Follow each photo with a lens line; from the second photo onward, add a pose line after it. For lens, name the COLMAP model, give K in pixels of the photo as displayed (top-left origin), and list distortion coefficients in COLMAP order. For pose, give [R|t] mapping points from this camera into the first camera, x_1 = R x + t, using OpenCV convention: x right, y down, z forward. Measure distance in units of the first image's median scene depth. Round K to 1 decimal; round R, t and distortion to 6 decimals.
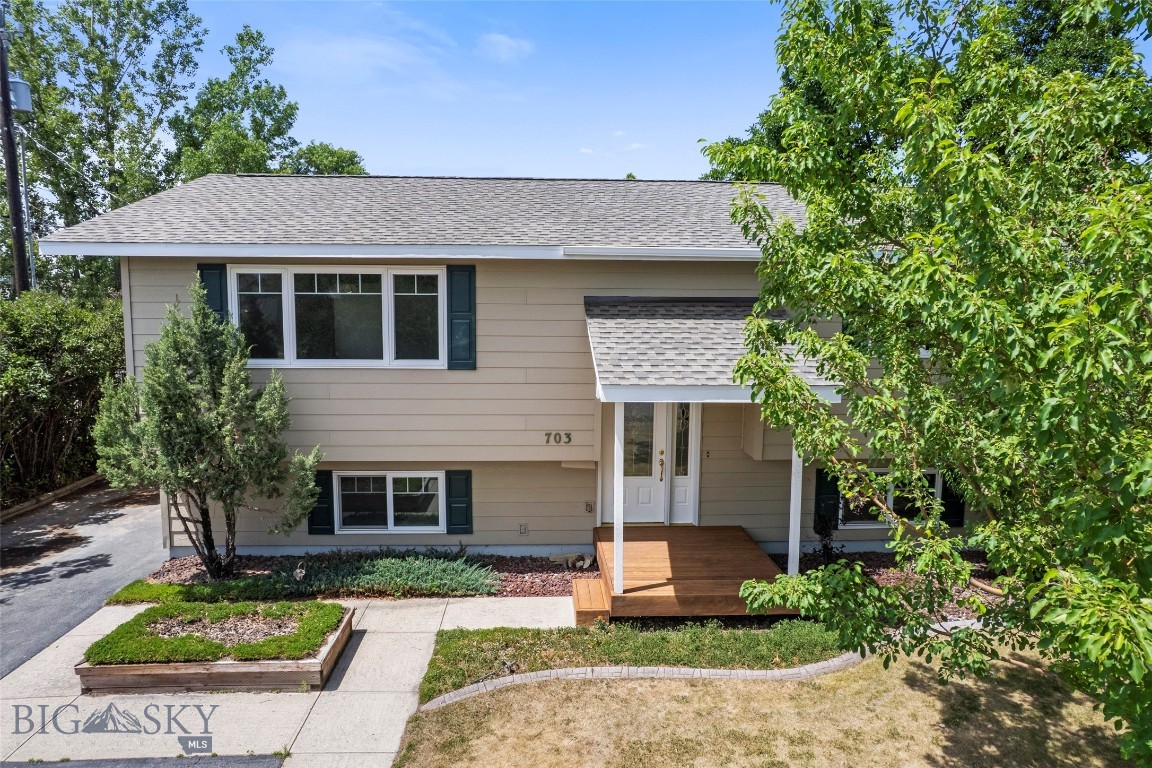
lens RADIAL K [[740.1, 0, 576.0], [0, 740.1, 384.0], [0, 0, 1]] dist [-0.083369, 0.078149]
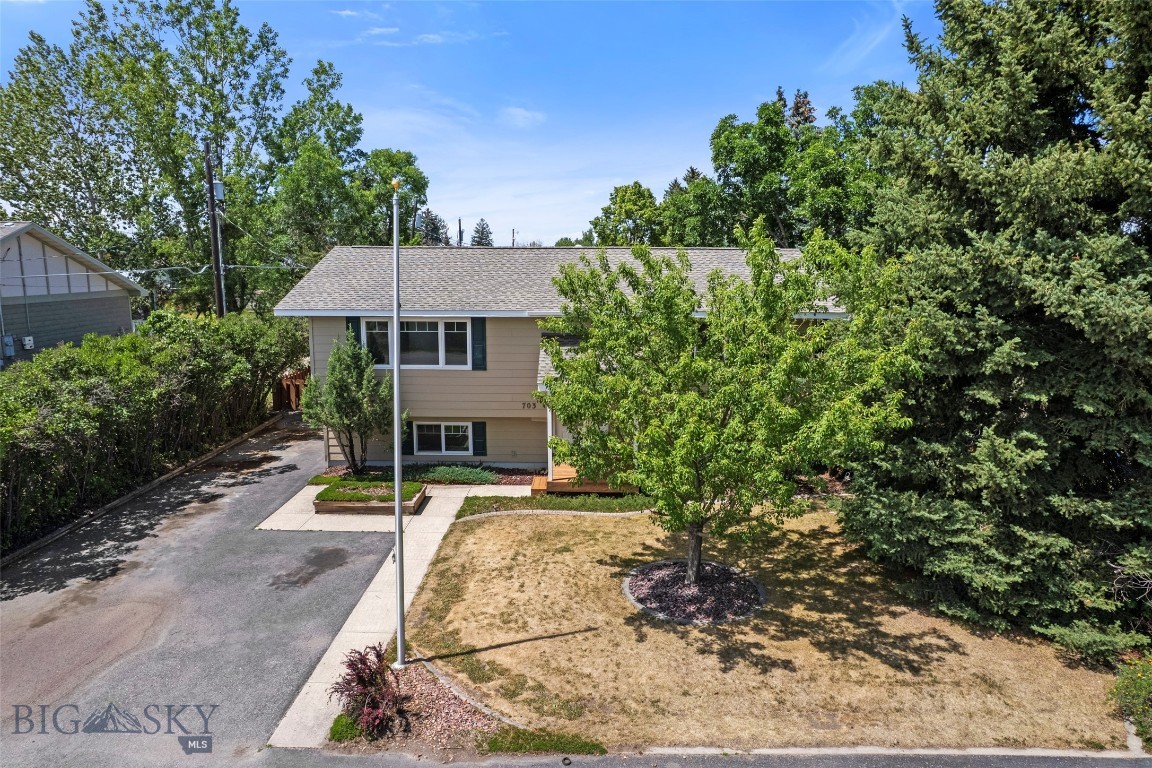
lens RADIAL K [[740.1, 0, 576.0], [0, 740.1, 384.0], [0, 0, 1]] dist [-0.083369, 0.078149]
pose [[0.997719, 0.008873, -0.066925, 0.233746], [-0.004928, 0.998253, 0.058884, -0.100535], [0.067330, -0.058420, 0.996019, -0.938493]]
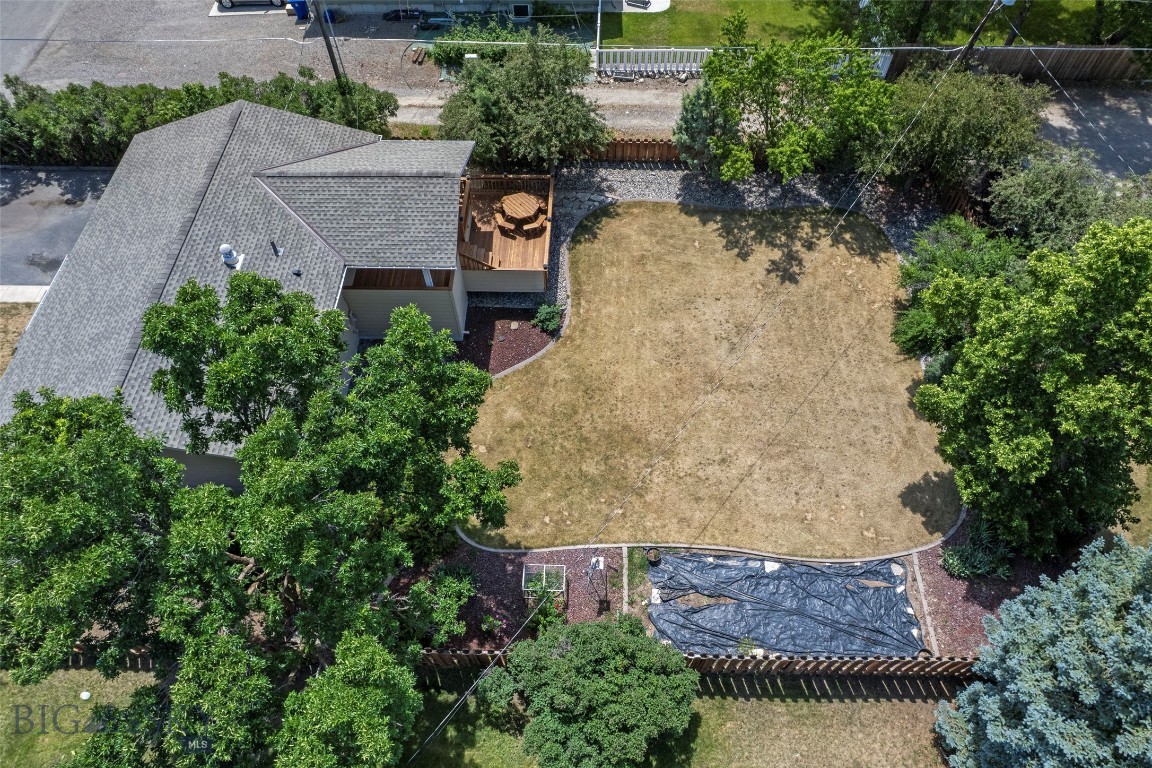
lens RADIAL K [[740.1, 0, 576.0], [0, 740.1, 384.0], [0, 0, 1]] dist [-0.083369, 0.078149]
pose [[-0.073647, 0.834962, -0.545357, 1.660689], [-0.105639, 0.537234, 0.836791, -2.312707], [0.991674, 0.119238, 0.048639, 2.681630]]
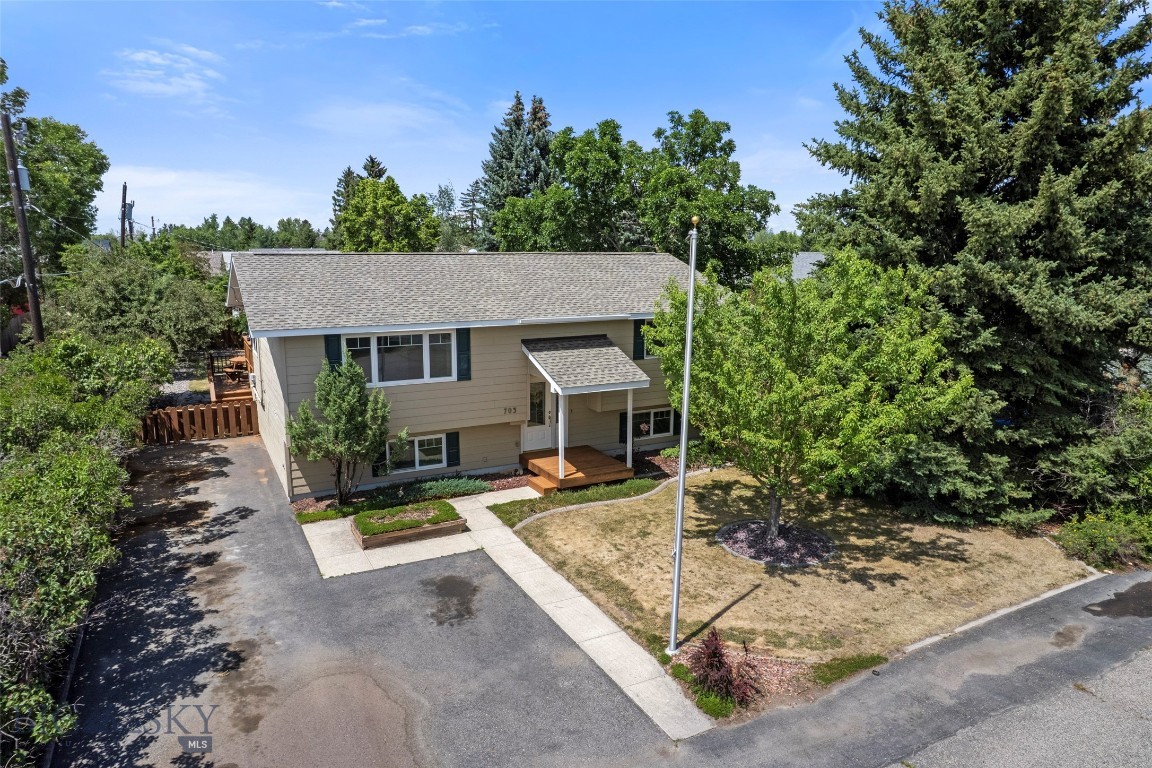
lens RADIAL K [[740.1, 0, 576.0], [0, 740.1, 384.0], [0, 0, 1]] dist [-0.083369, 0.078149]
pose [[0.905996, -0.080062, 0.415647, -0.705827], [0.047420, 0.994966, 0.088288, -0.170491], [-0.420623, -0.060279, 0.905231, -0.899020]]
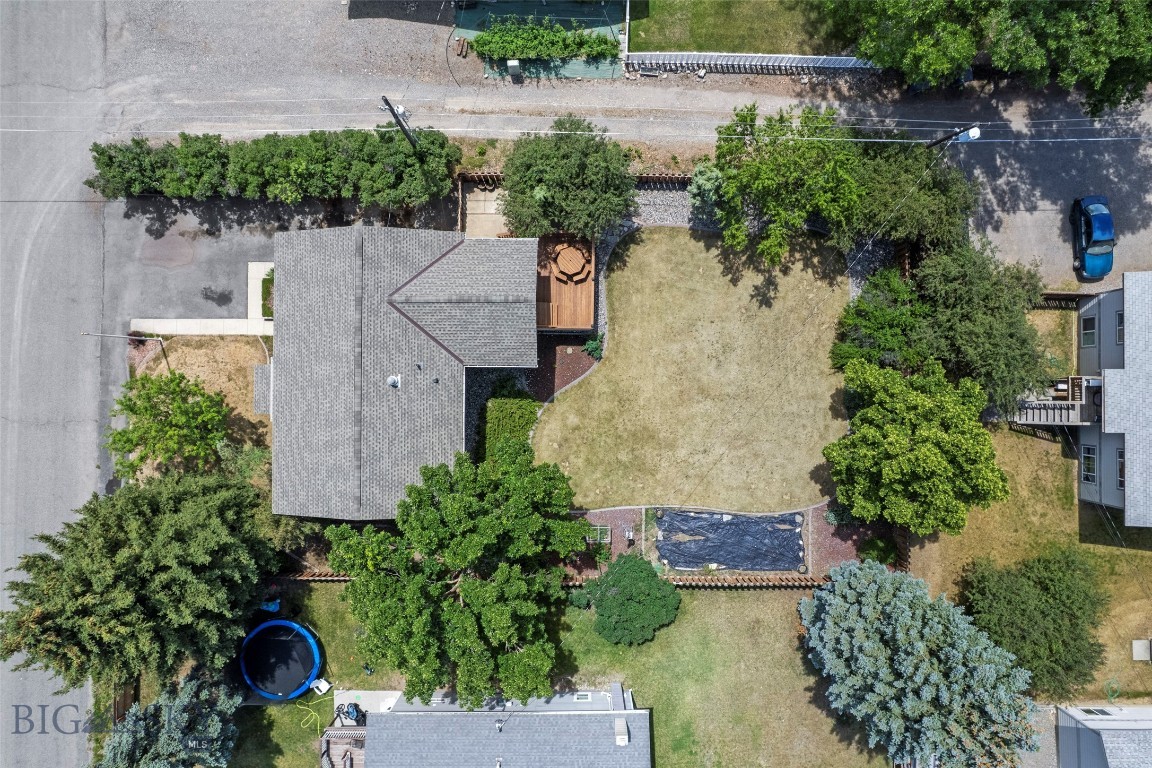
lens RADIAL K [[740.1, 0, 576.0], [0, 740.1, 384.0], [0, 0, 1]] dist [-0.083369, 0.078149]
pose [[-0.054809, 0.998354, -0.016887, 0.106567], [-0.106270, 0.010984, 0.994277, -4.222371], [0.992826, 0.056289, 0.105493, 2.140252]]
